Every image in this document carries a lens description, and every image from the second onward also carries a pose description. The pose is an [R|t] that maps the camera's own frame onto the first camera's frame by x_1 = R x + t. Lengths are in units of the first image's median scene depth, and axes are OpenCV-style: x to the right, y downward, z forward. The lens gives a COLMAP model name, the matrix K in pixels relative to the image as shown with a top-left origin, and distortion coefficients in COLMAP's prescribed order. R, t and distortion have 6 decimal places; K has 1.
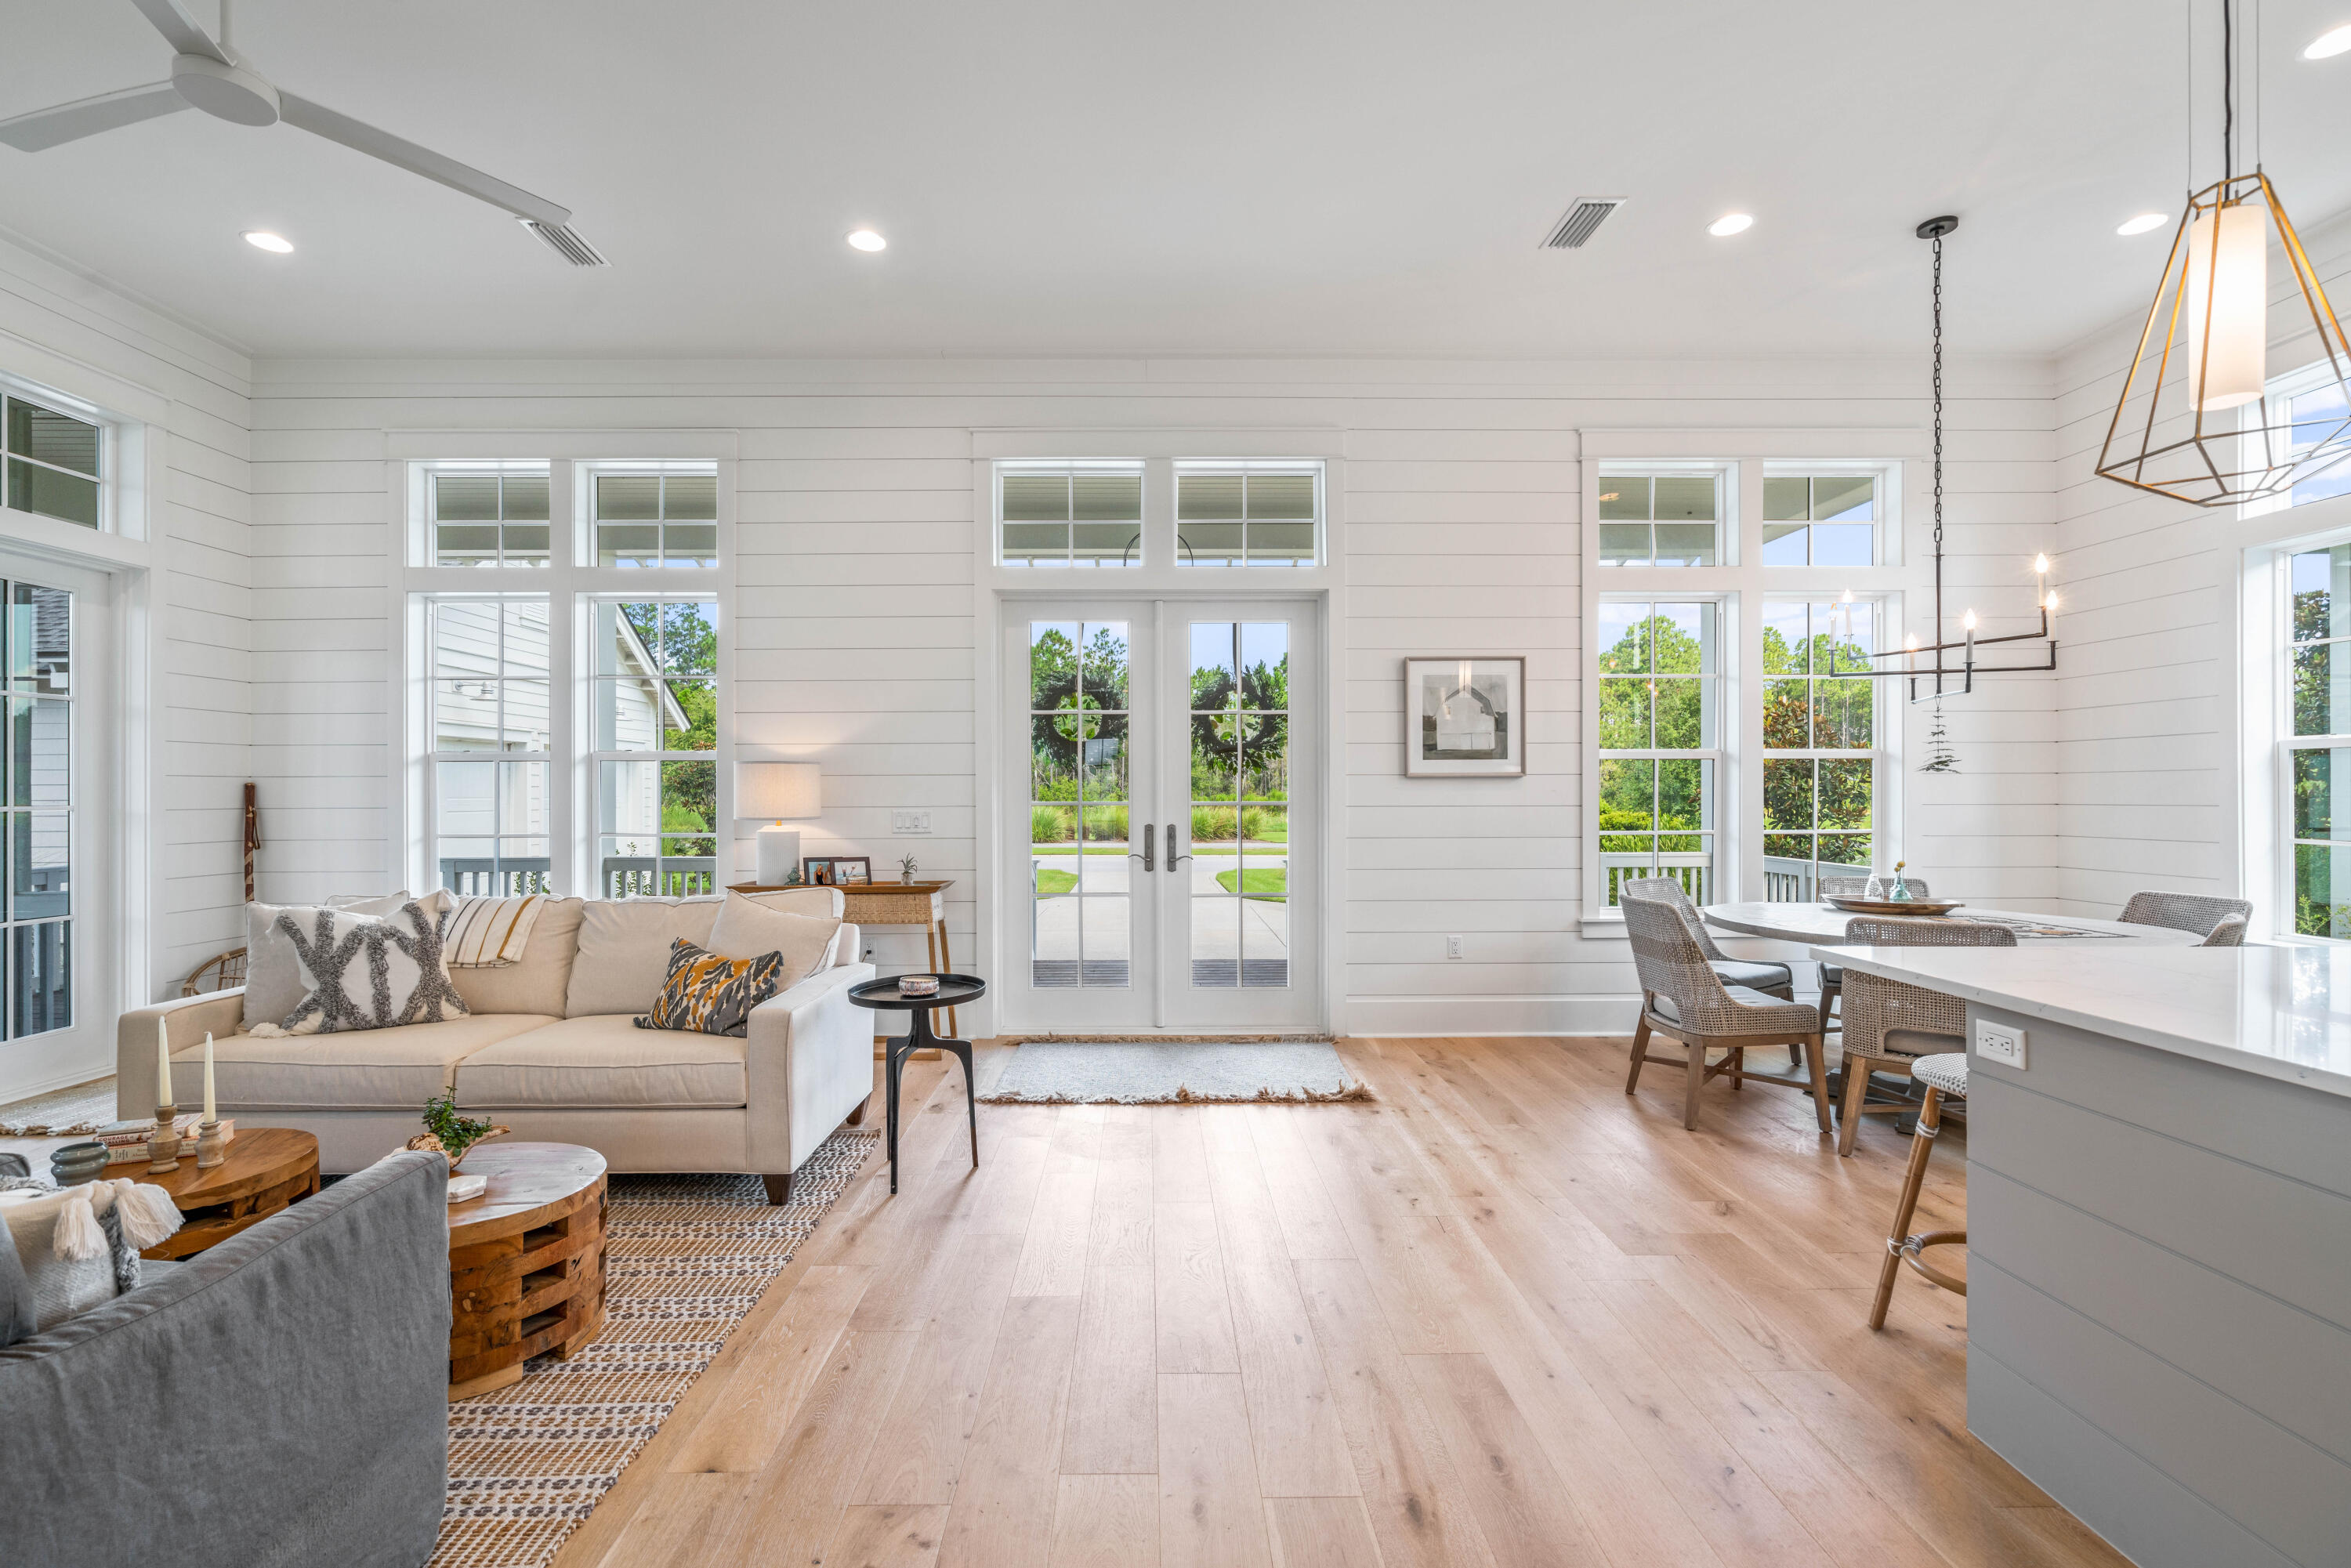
lens RADIAL K [[1062.5, 0, 1155.5], [0, 1062.5, 793.2], [0, 0, 1]] dist [0.001487, 0.000141]
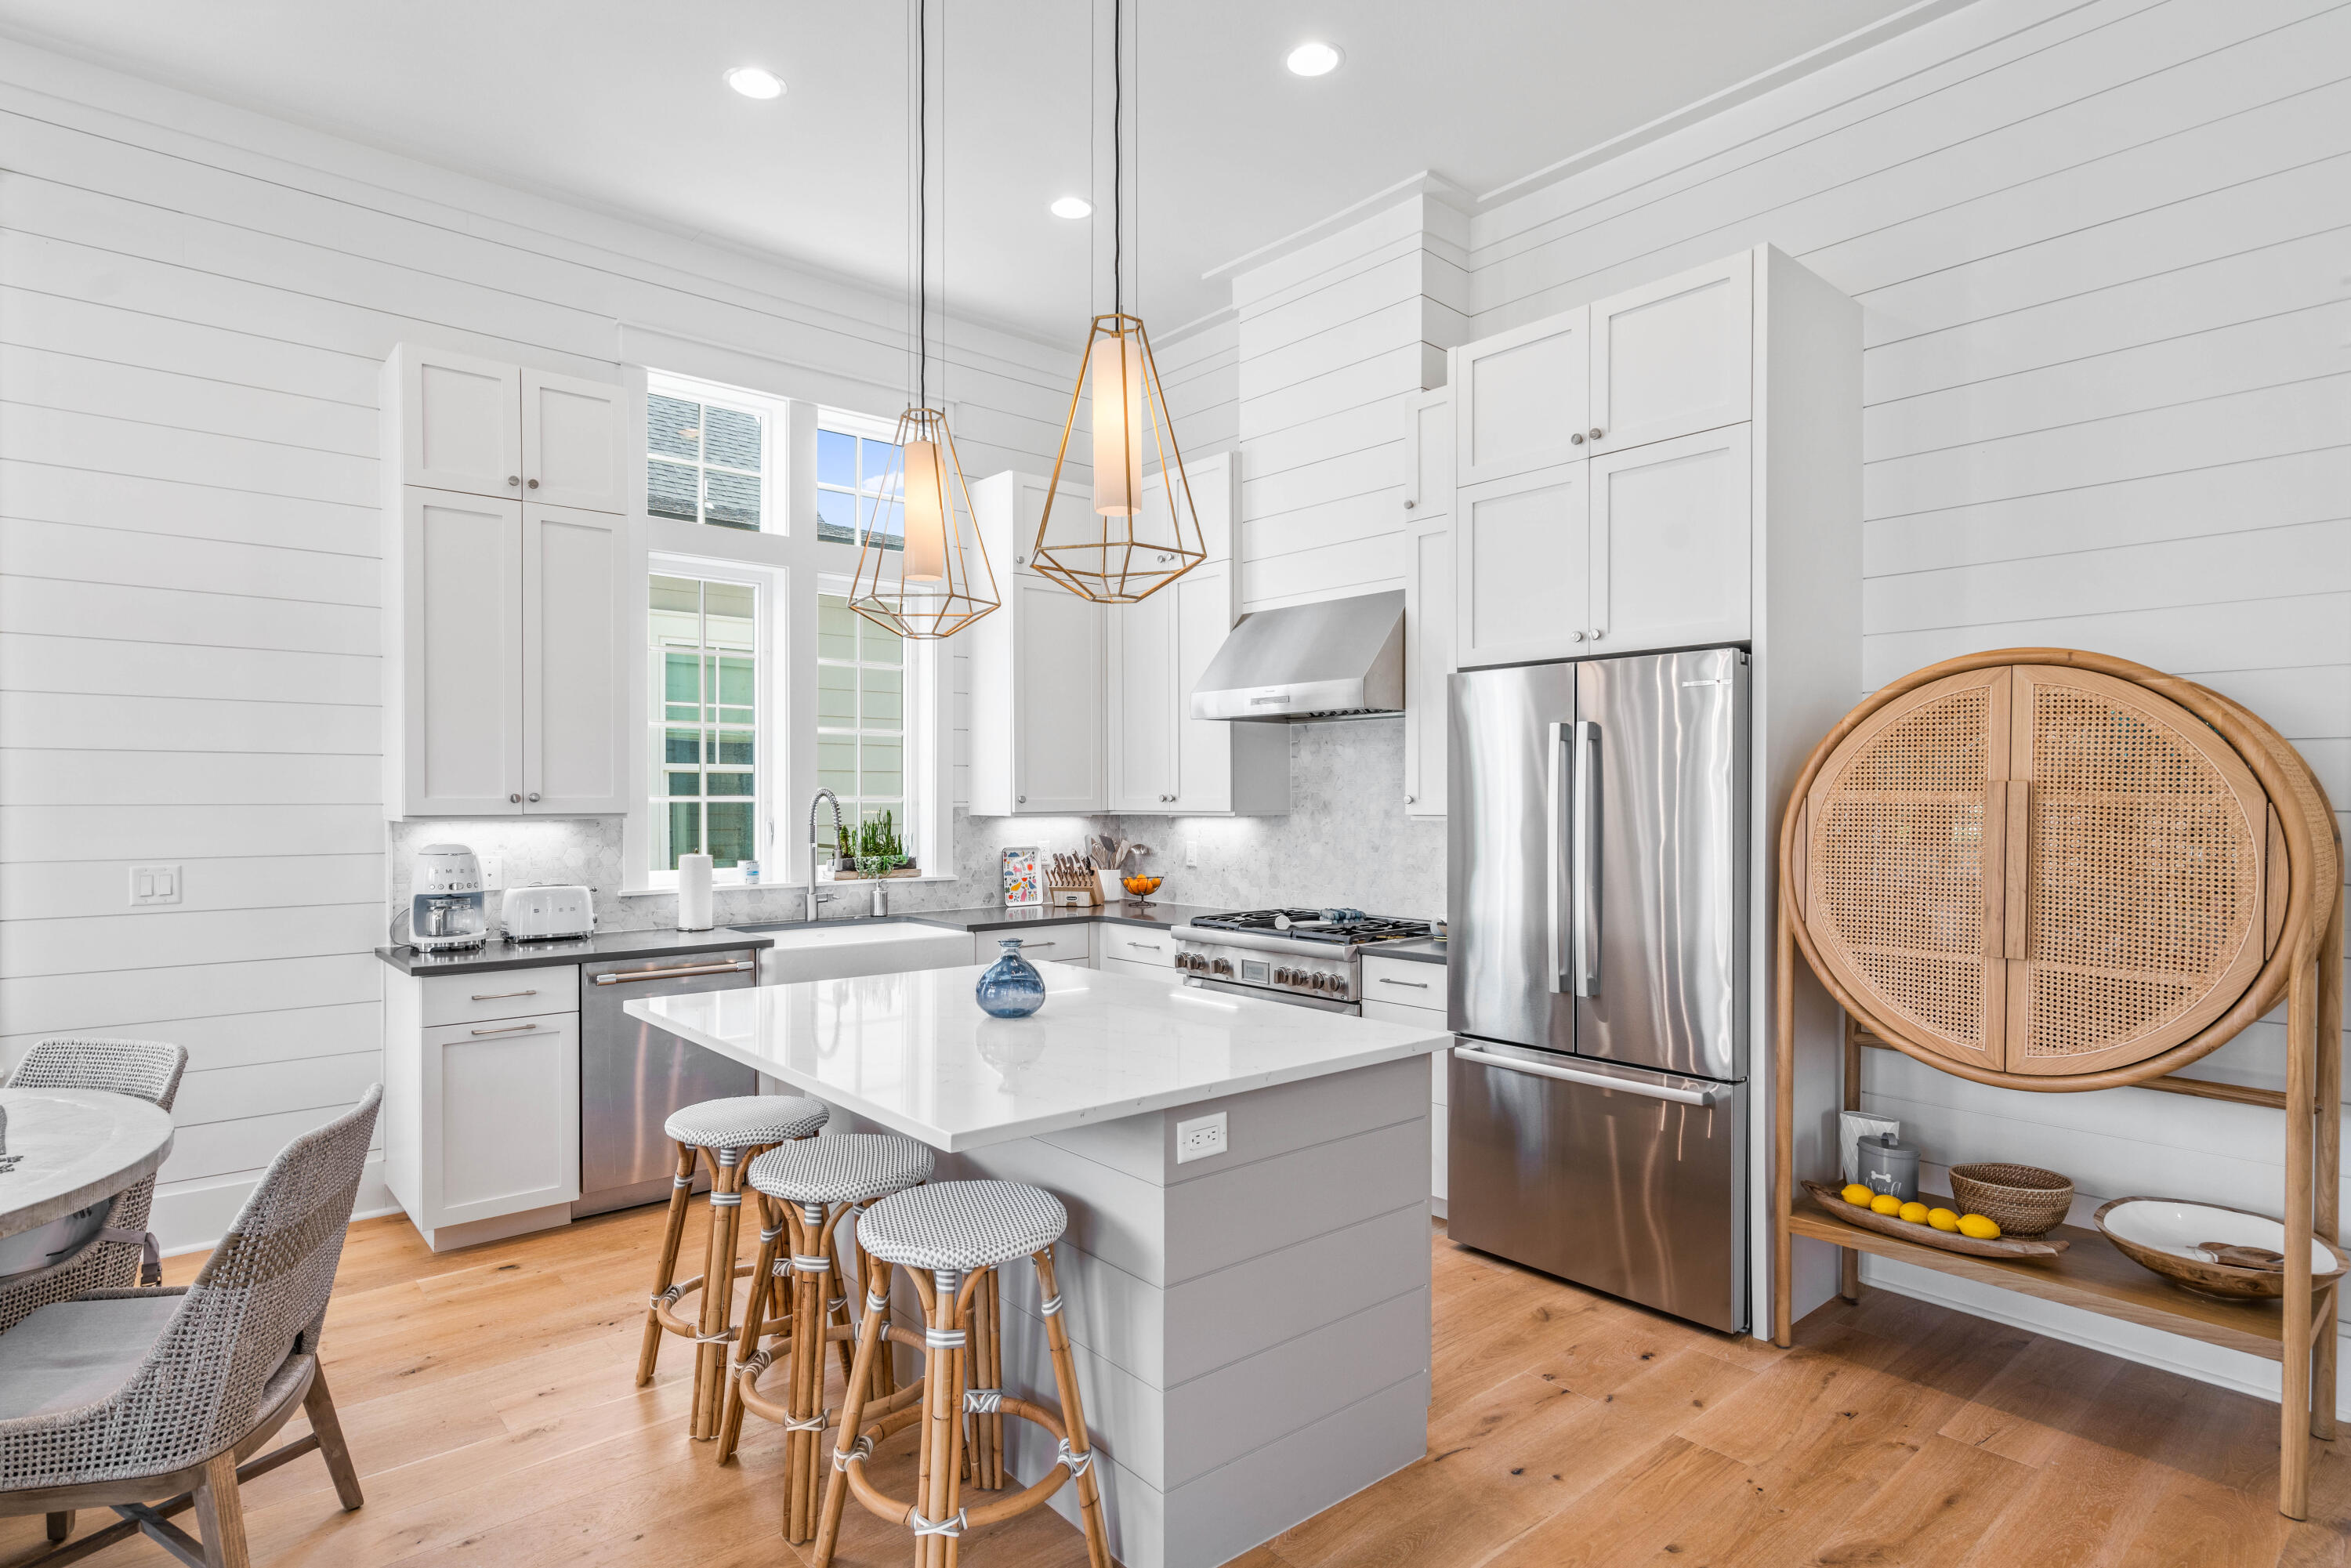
lens RADIAL K [[1217.6, 0, 1169.0], [0, 1217.6, 802.7], [0, 0, 1]] dist [0.000096, 0.008472]
pose [[-0.638895, -0.001757, 0.769292, -0.008094], [-0.000401, 0.999998, 0.001951, -0.029855], [-0.769294, 0.000938, -0.638895, 0.807087]]
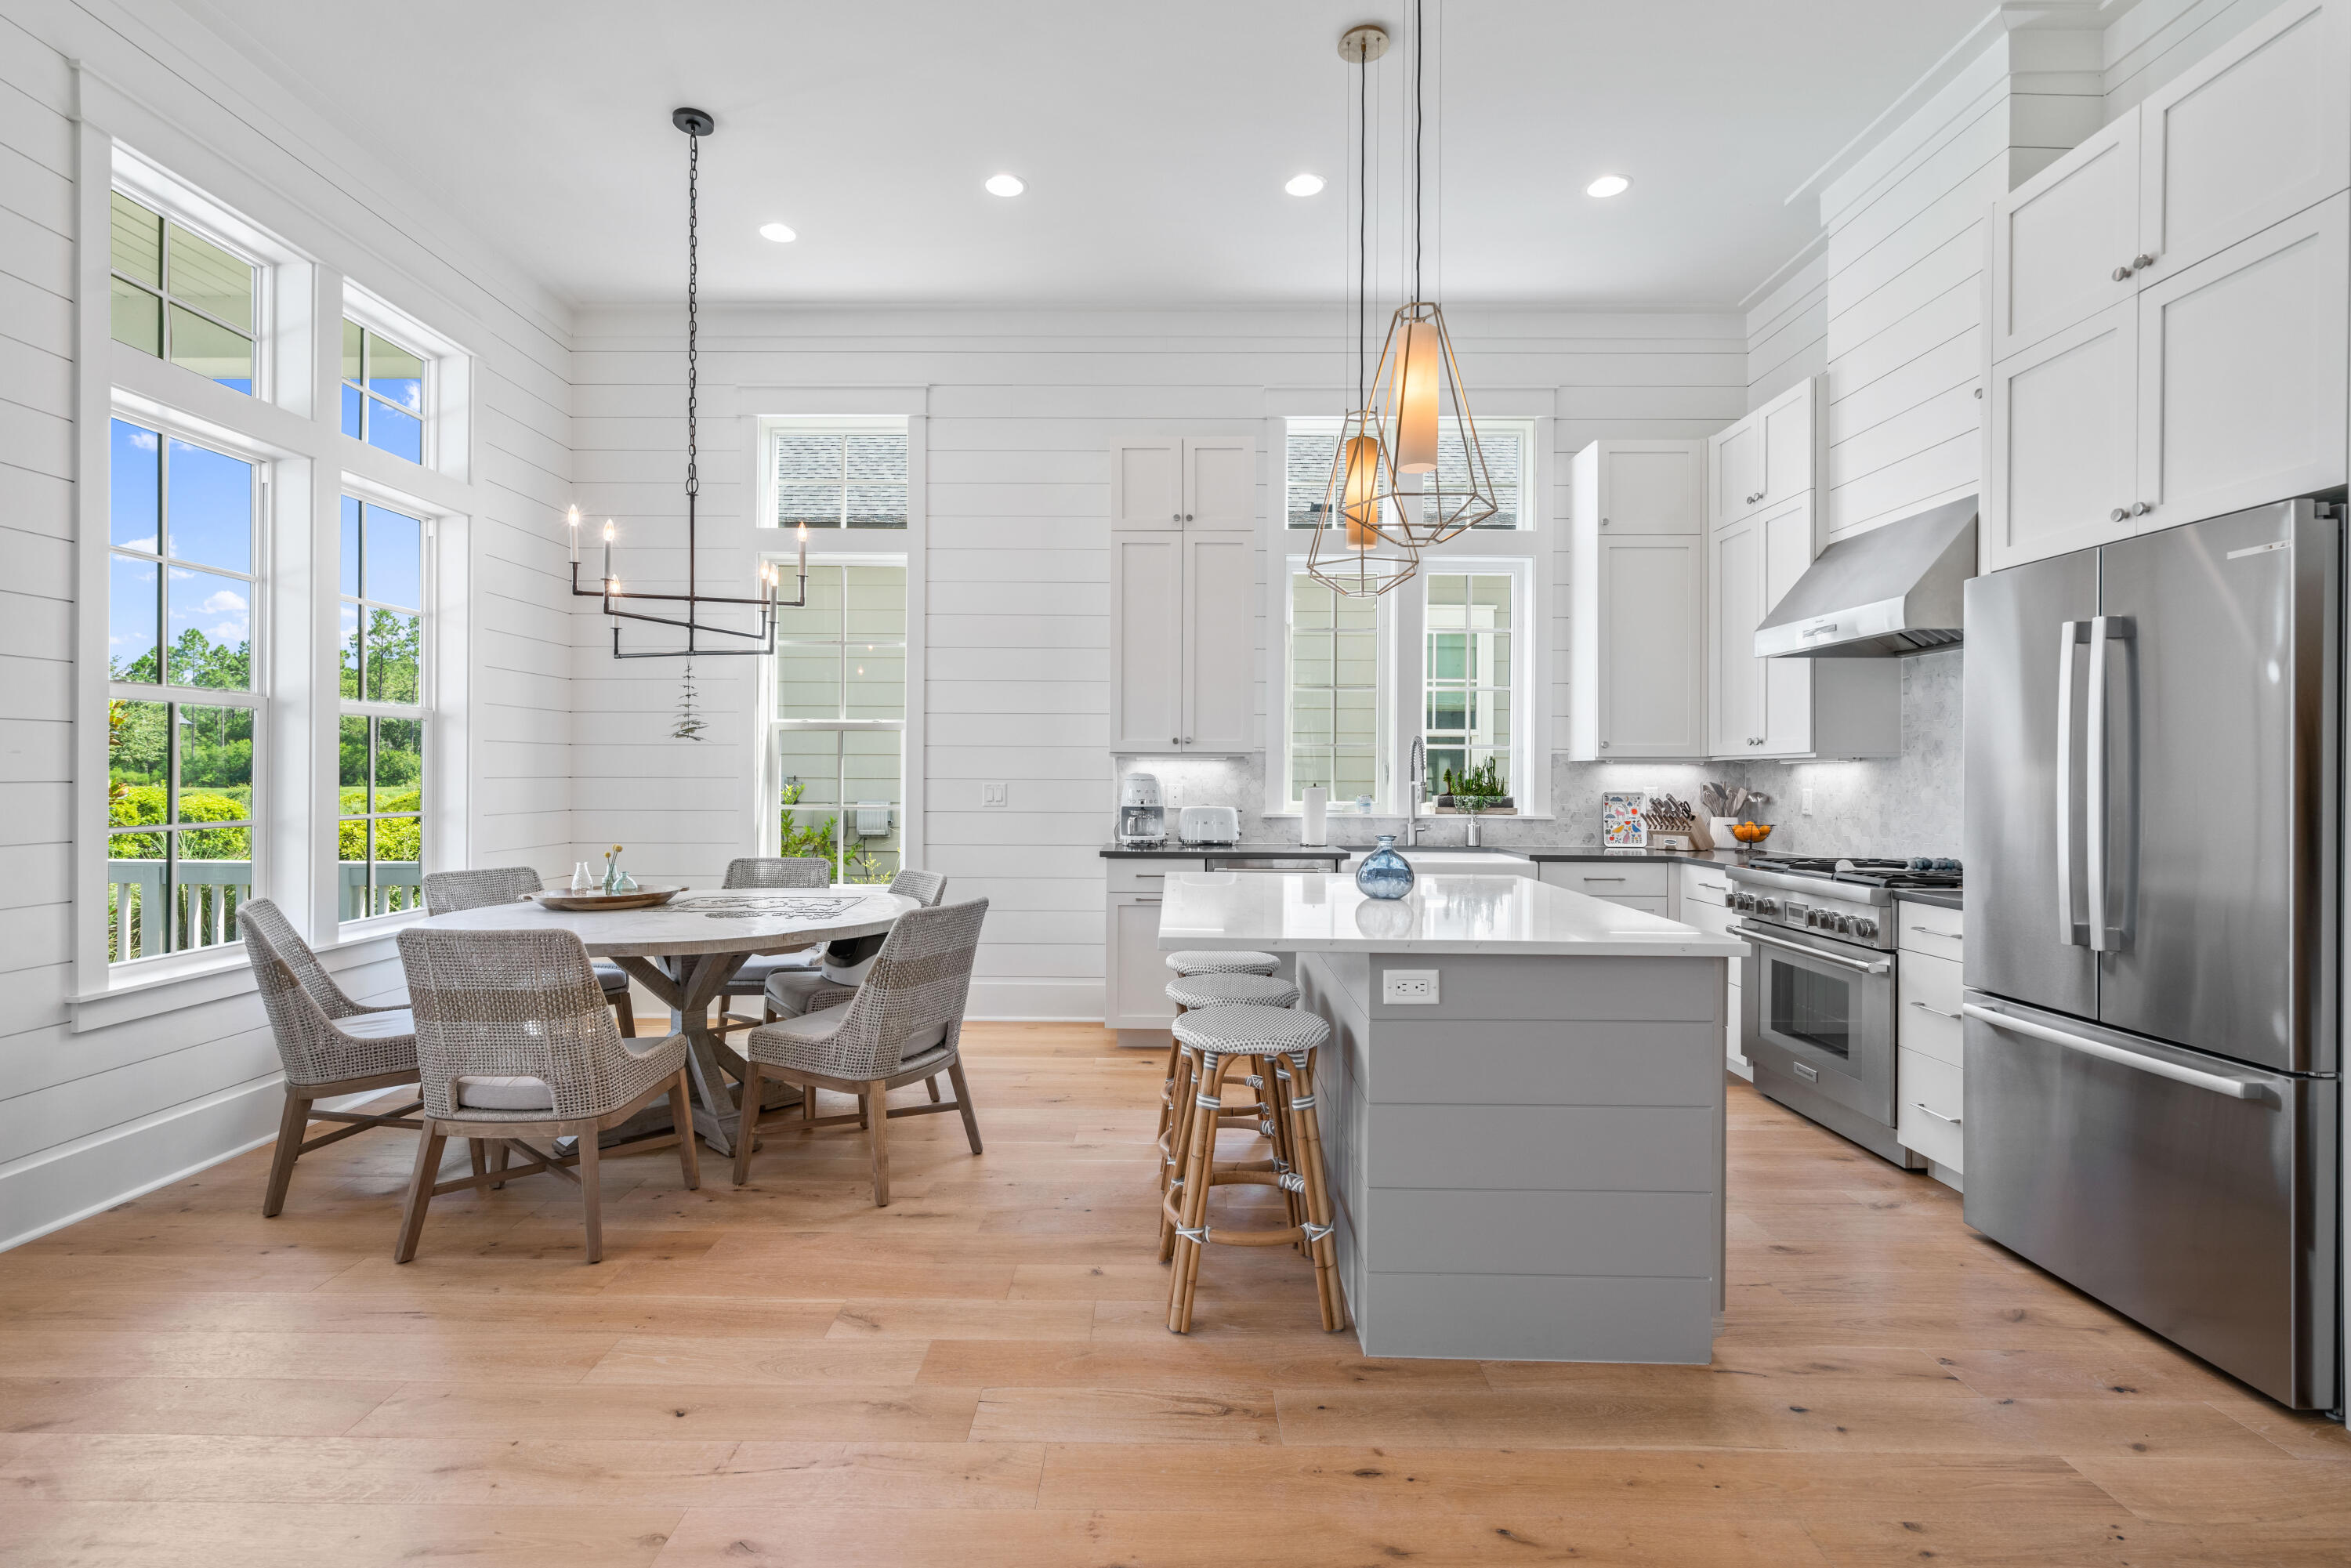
lens RADIAL K [[1107.9, 0, 1165.3], [0, 1107.9, 771.2], [0, 0, 1]] dist [-0.000936, 0.005271]
pose [[0.019104, 0.005110, 0.999804, -0.175240], [-0.007150, 0.999962, -0.004974, 0.007952], [-0.999792, -0.007053, 0.019140, 0.583405]]
